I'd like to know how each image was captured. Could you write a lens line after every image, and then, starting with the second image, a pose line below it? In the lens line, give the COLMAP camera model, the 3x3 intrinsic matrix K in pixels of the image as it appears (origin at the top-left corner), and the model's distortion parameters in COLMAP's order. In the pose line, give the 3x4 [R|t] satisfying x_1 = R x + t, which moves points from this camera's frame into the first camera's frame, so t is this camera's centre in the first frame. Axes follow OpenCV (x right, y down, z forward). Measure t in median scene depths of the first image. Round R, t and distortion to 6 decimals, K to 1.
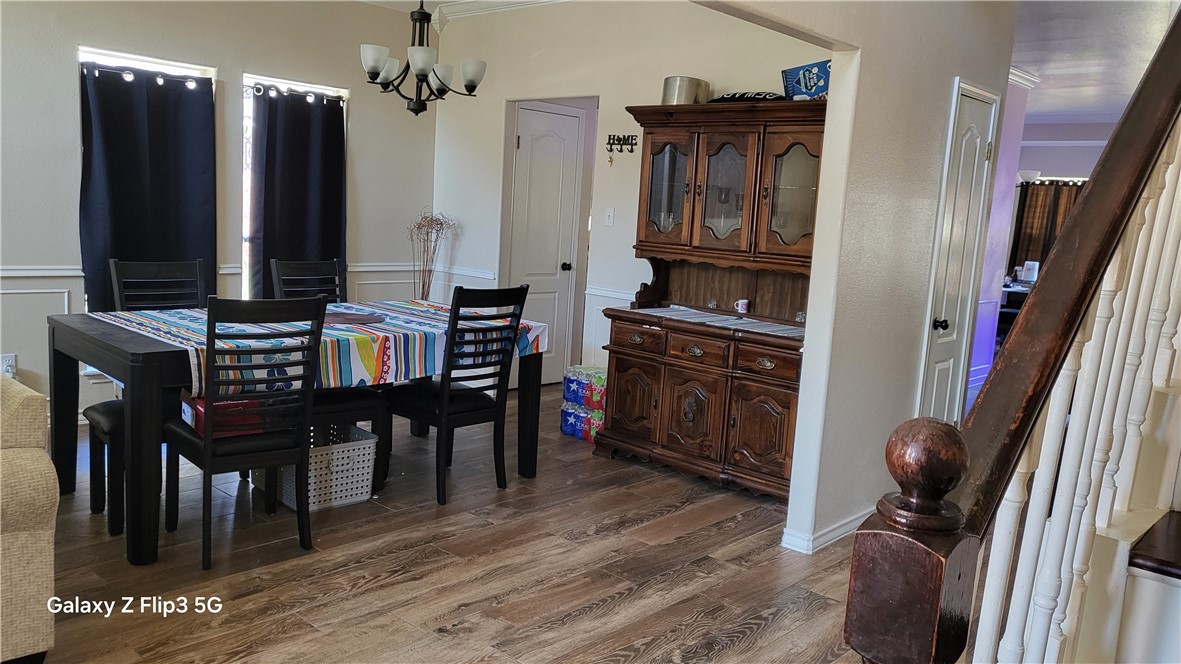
lens RADIAL K [[893.4, 0, 580.0], [0, 893.4, 332.5], [0, 0, 1]] dist [-0.006148, 0.069354]
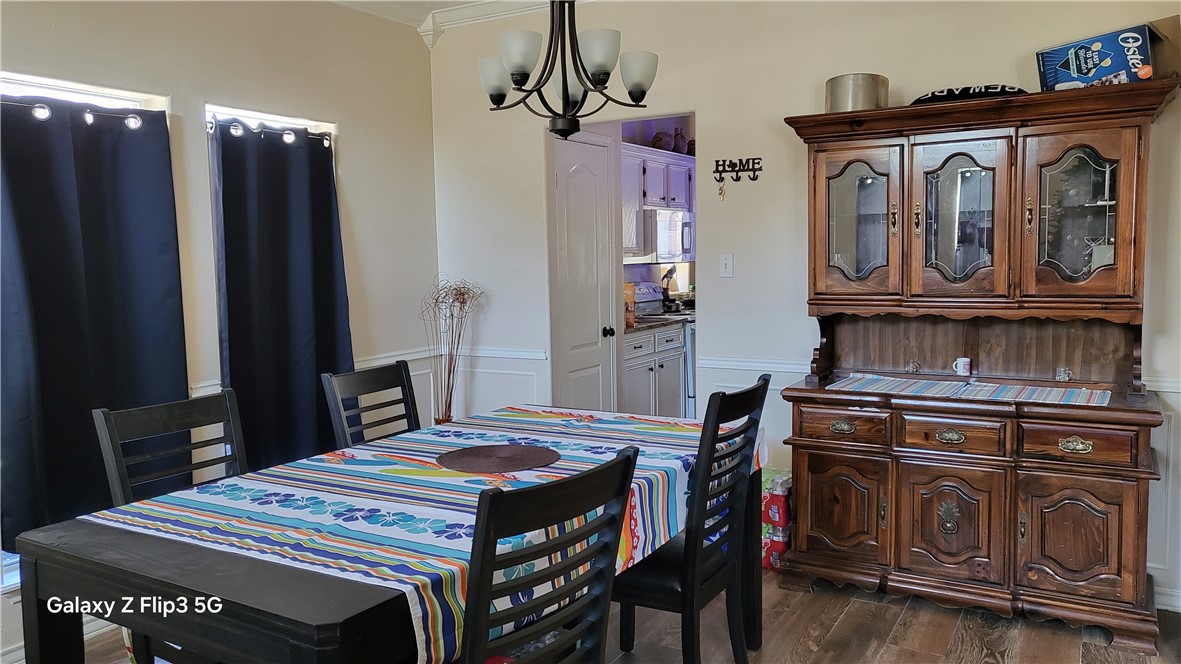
lens RADIAL K [[893.4, 0, 580.0], [0, 893.4, 332.5], [0, 0, 1]] dist [-0.006148, 0.069354]
pose [[0.972869, -0.099909, 0.208670, -0.292651], [0.109831, 0.993280, -0.036488, -0.066613], [-0.203622, 0.058416, 0.977305, 0.319033]]
